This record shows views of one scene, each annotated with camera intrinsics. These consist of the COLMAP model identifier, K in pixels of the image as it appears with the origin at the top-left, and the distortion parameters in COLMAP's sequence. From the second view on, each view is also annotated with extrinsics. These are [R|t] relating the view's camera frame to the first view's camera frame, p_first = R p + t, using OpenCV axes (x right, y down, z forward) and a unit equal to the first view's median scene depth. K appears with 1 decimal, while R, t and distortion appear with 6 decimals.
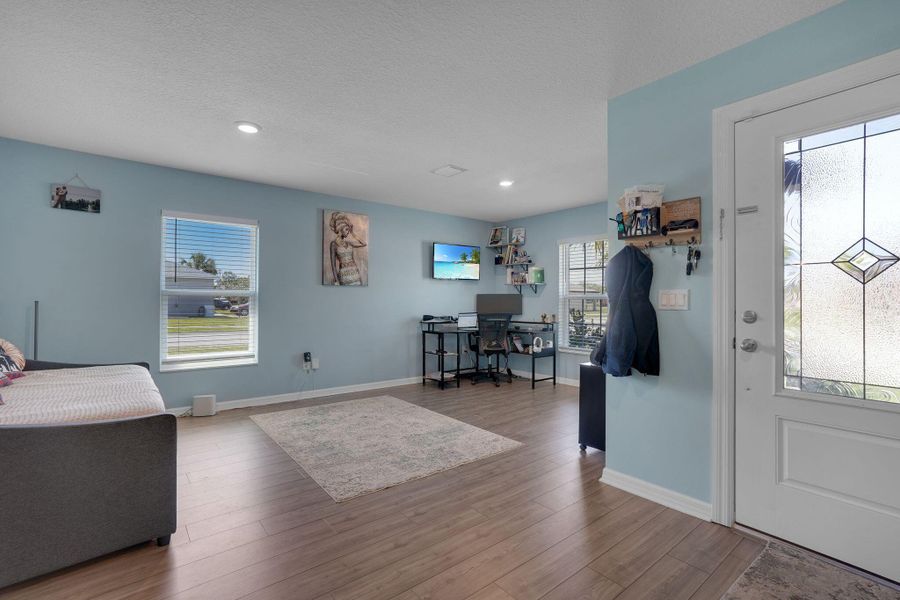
lens RADIAL K [[414.6, 0, 450.0], [0, 414.6, 300.0], [0, 0, 1]] dist [-0.037613, 0.000477]
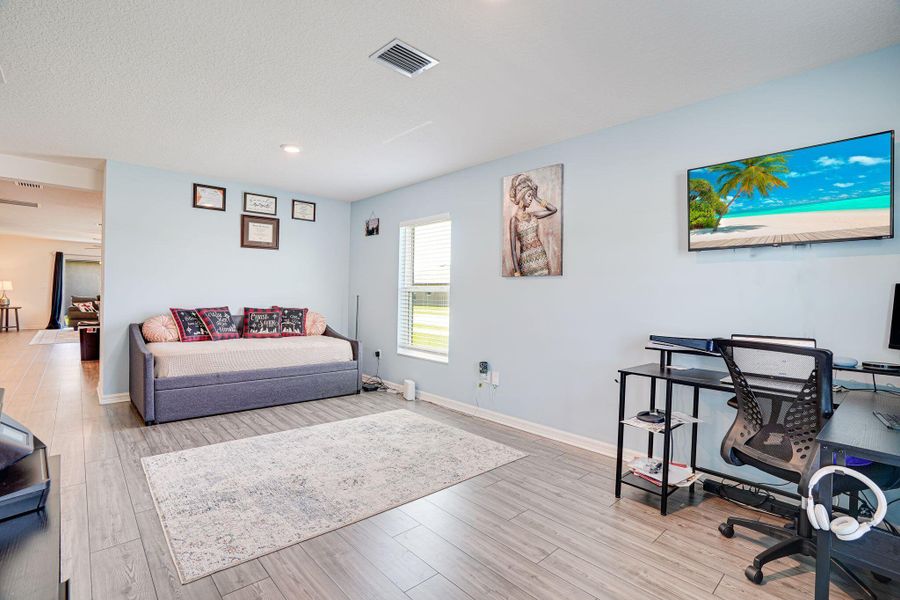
lens RADIAL K [[414.6, 0, 450.0], [0, 414.6, 300.0], [0, 0, 1]] dist [-0.037613, 0.000477]
pose [[0.066610, 0.002268, -0.997777, 0.492313], [-0.021122, 0.999777, 0.000862, 0.008218], [0.997555, 0.021018, 0.066643, 0.936707]]
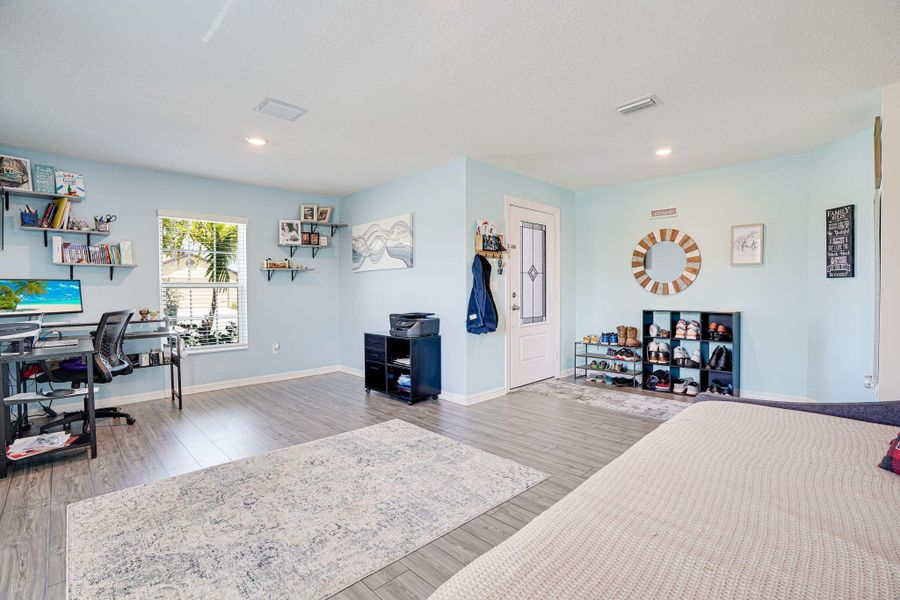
lens RADIAL K [[414.6, 0, 450.0], [0, 414.6, 300.0], [0, 0, 1]] dist [-0.037613, 0.000477]
pose [[-0.091786, -0.027078, 0.995410, -0.677240], [0.005850, 0.999598, 0.027732, 0.002511], [-0.995762, 0.008369, -0.091591, 0.704420]]
